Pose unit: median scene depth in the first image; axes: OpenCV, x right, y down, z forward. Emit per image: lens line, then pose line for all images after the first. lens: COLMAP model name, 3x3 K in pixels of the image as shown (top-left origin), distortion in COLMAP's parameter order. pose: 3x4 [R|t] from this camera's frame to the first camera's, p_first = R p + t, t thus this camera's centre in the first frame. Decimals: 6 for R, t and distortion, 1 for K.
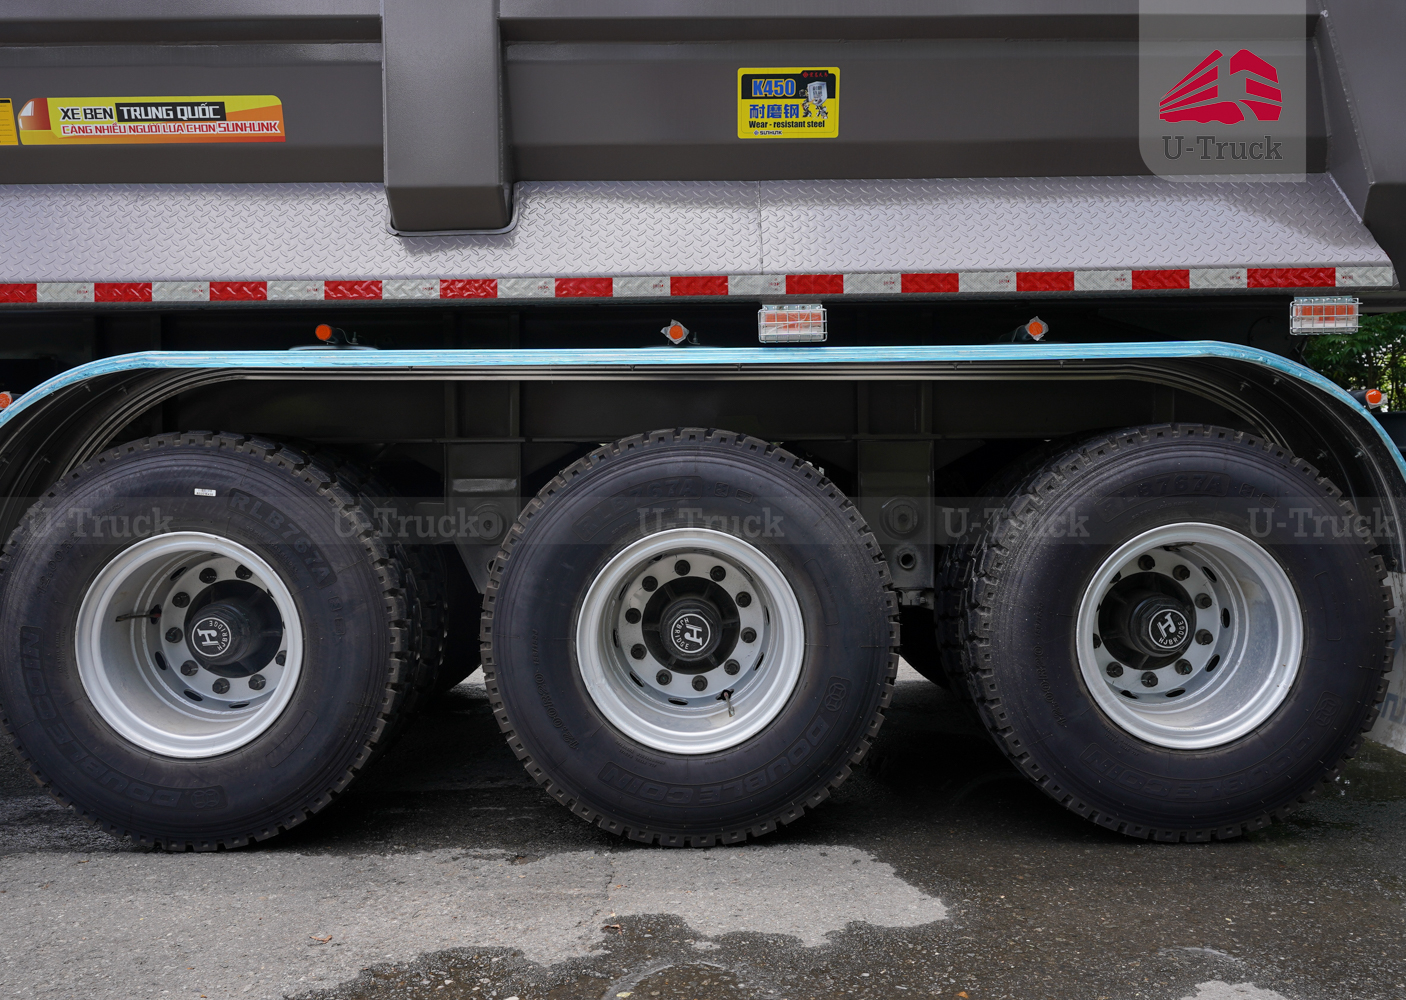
lens RADIAL K [[1209.4, 0, 719.1], [0, 1209.4, 508.3], [0, 0, 1]] dist [-0.002077, -0.004465]
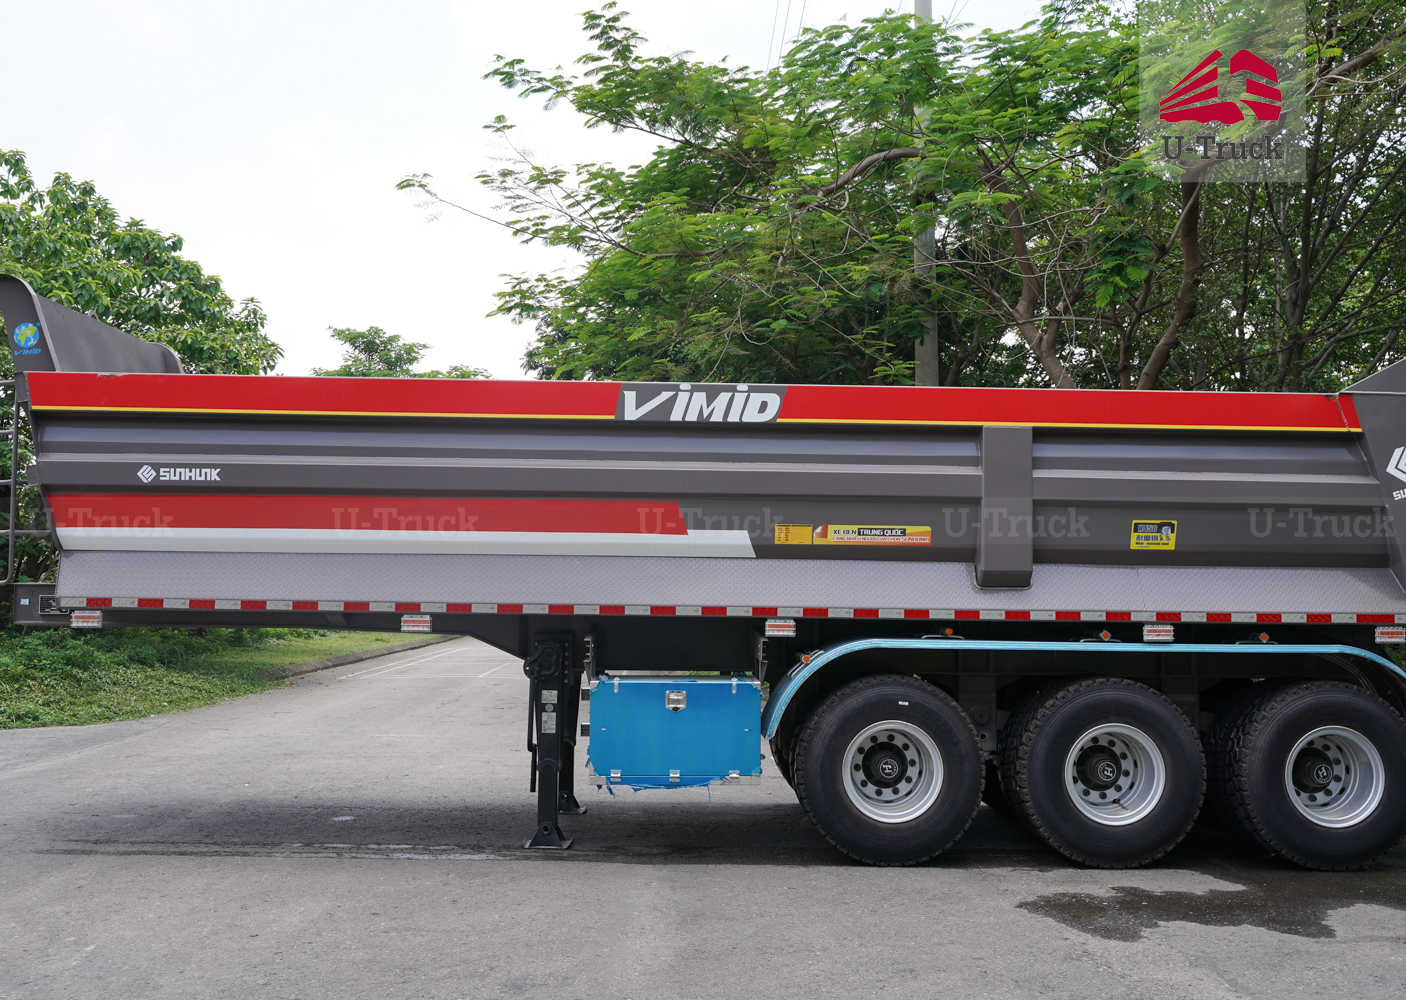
lens RADIAL K [[1390.5, 0, 696.6], [0, 1390.5, 507.8], [0, 0, 1]] dist [-0.002859, 0.000000]
pose [[0.999507, 0.024815, 0.019243, -0.860495], [-0.022737, 0.994565, -0.101601, -0.102404], [-0.021660, 0.101113, 0.994639, -1.597499]]
